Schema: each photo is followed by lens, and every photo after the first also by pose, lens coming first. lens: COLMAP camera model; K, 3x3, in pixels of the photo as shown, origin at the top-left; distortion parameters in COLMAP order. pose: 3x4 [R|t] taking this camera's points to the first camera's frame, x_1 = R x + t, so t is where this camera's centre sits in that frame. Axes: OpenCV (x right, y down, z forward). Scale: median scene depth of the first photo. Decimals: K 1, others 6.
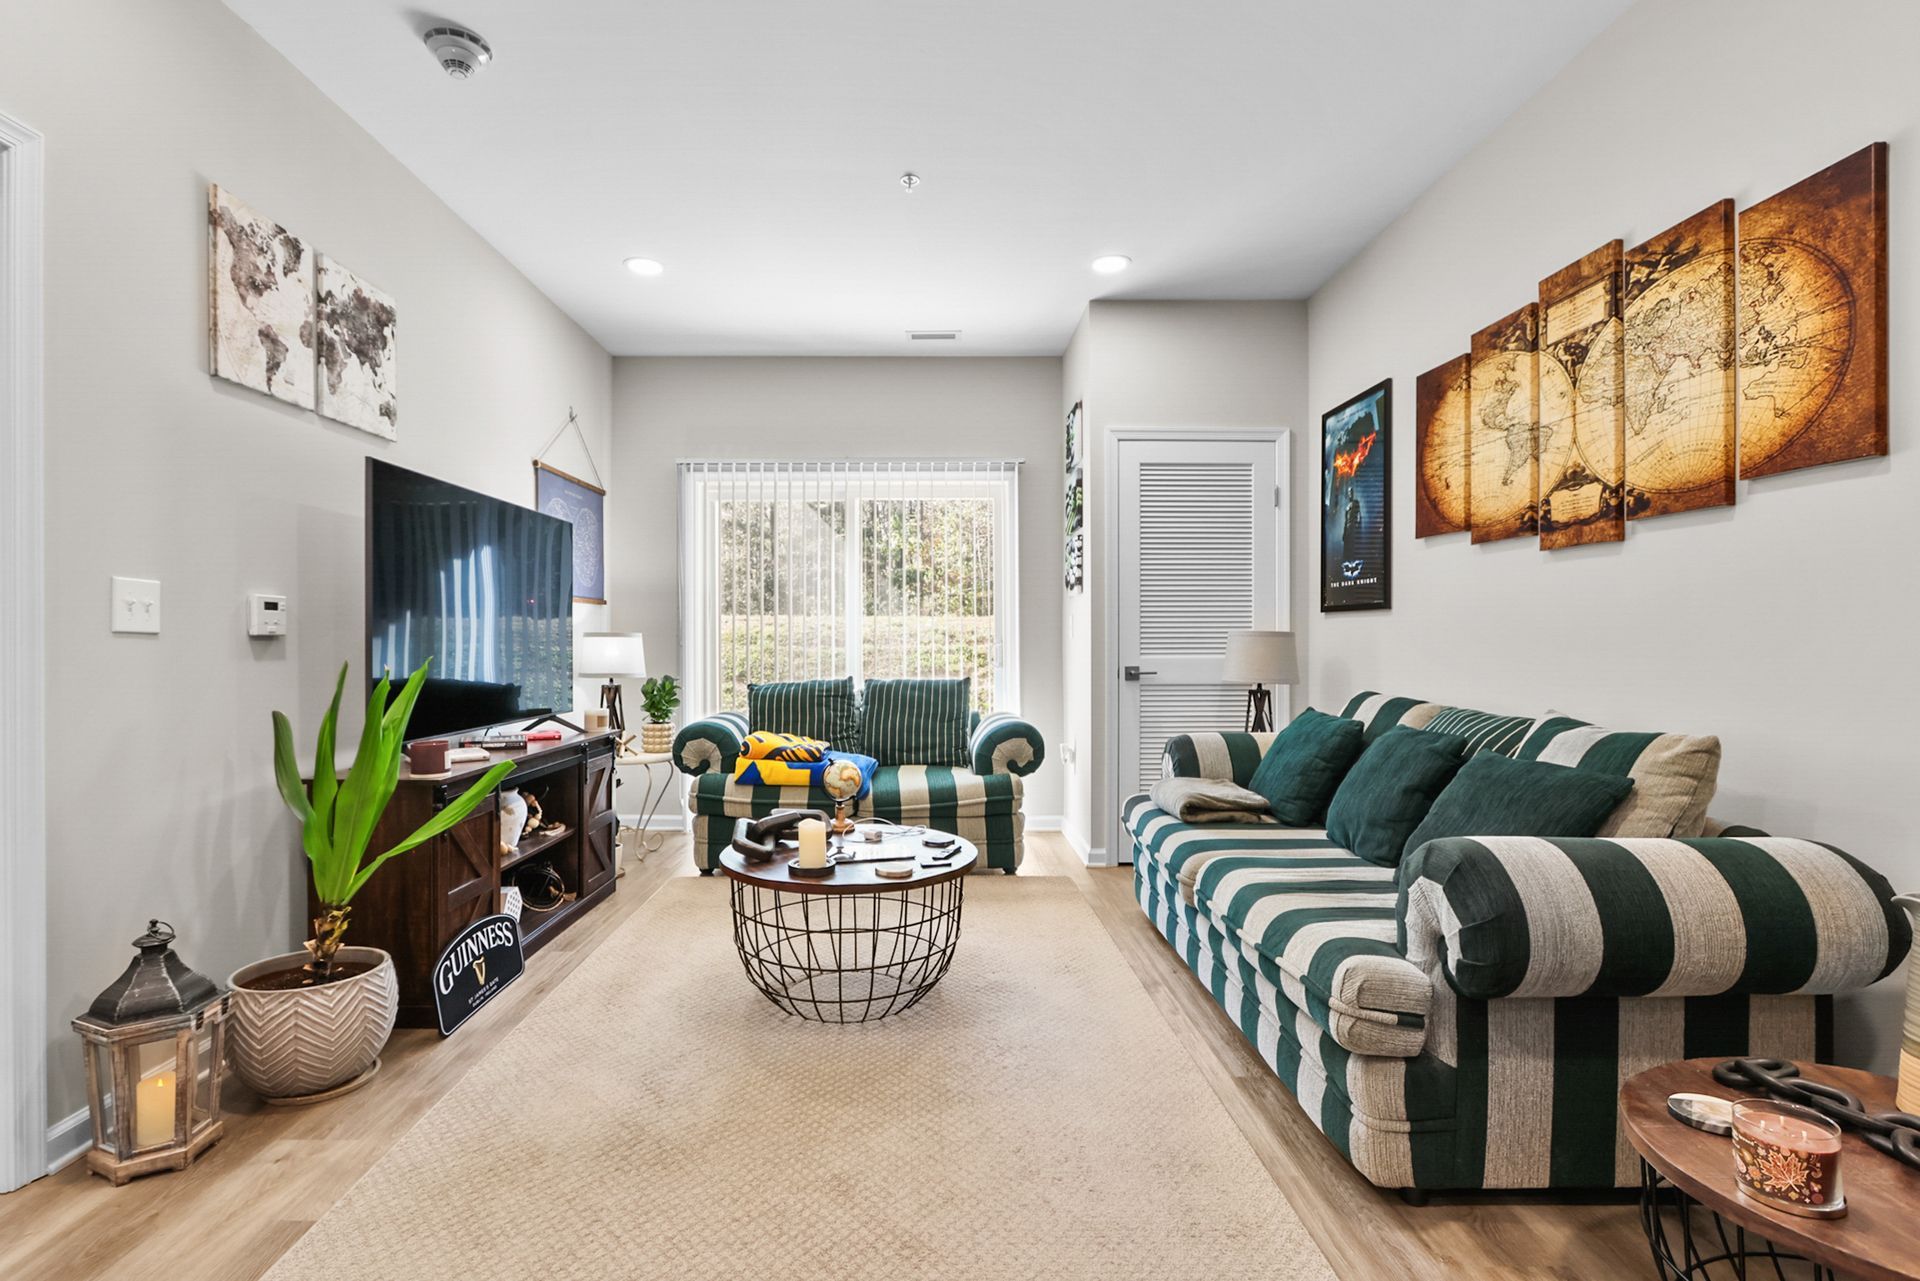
lens RADIAL K [[936.1, 0, 907.0], [0, 936.1, 644.1], [0, 0, 1]] dist [-0.016244, -0.000540]
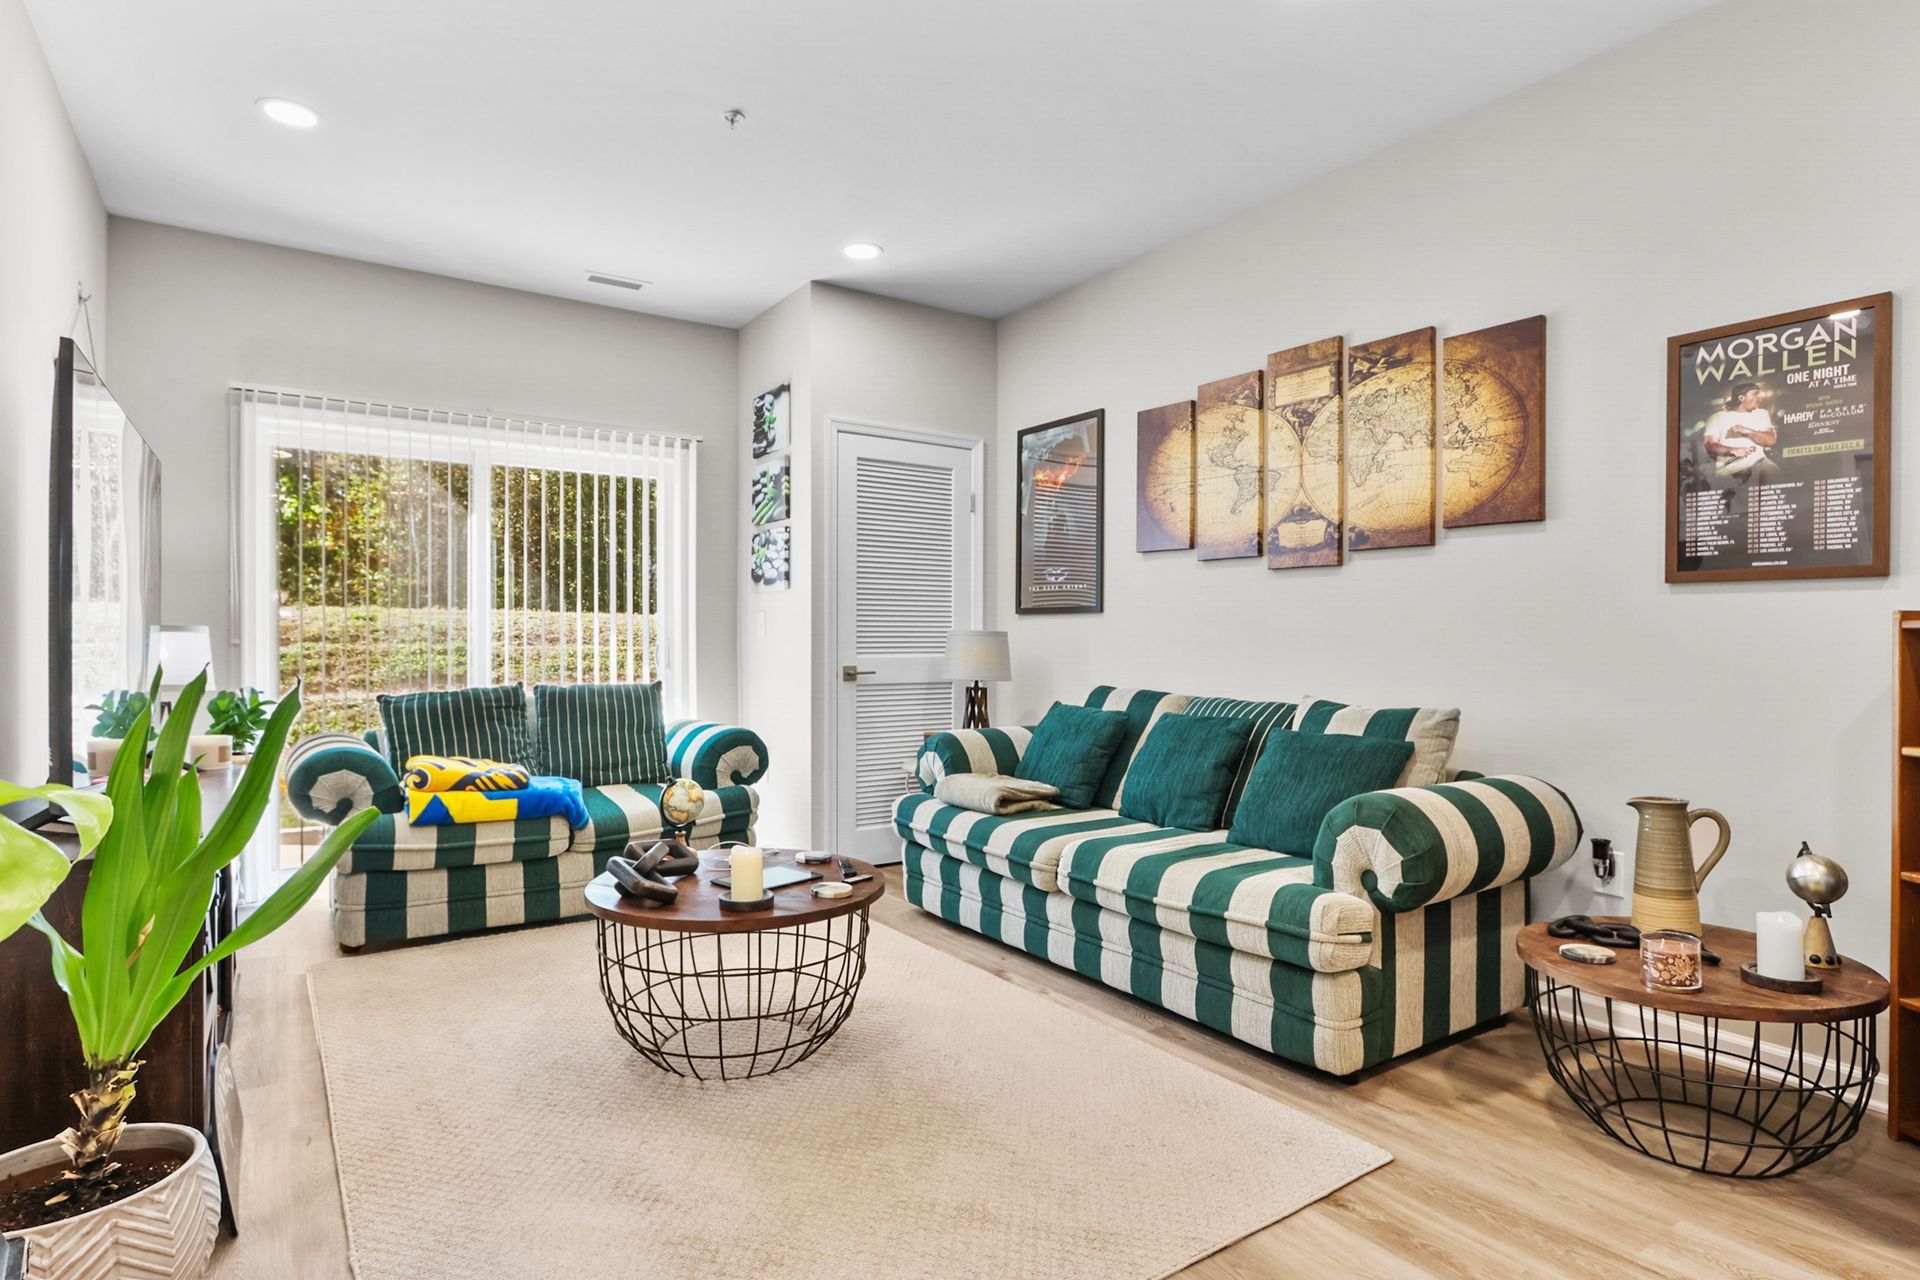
lens RADIAL K [[1021.7, 0, 956.9], [0, 1021.7, 646.1], [0, 0, 1]] dist [-0.021658, 0.001172]
pose [[0.821142, -0.000447, 0.570723, -0.457542], [-0.001412, 0.999995, 0.002815, 0.000045], [-0.570722, -0.003118, 0.821138, 0.110416]]
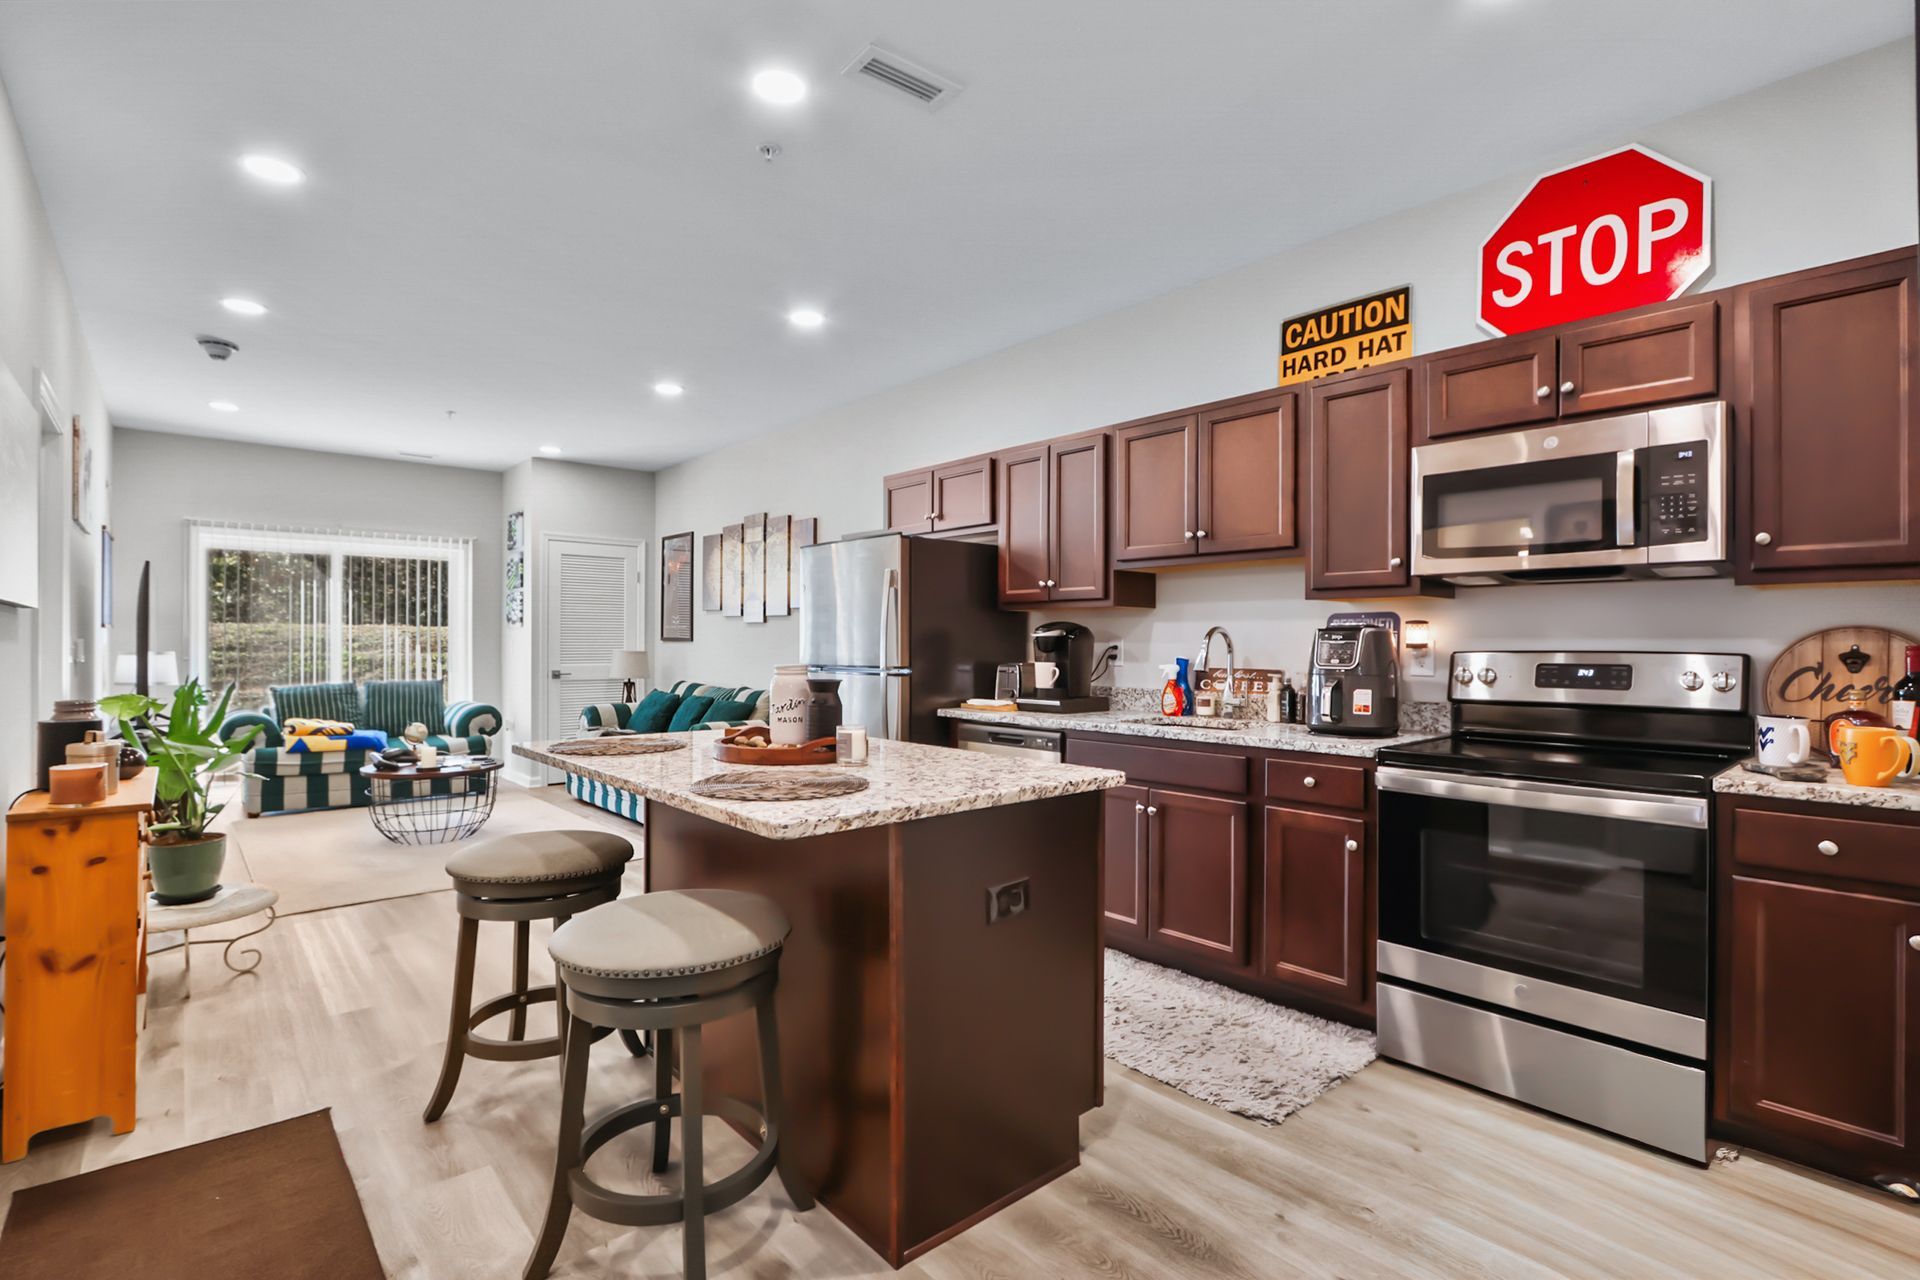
lens RADIAL K [[904.9, 0, 955.8], [0, 904.9, 638.1], [0, 0, 1]] dist [-0.014062, 0.000584]
pose [[0.744505, 0.006790, 0.667582, -0.547716], [-0.001123, 0.999960, -0.008918, -0.037048], [-0.667615, 0.005890, 0.744483, -1.252114]]
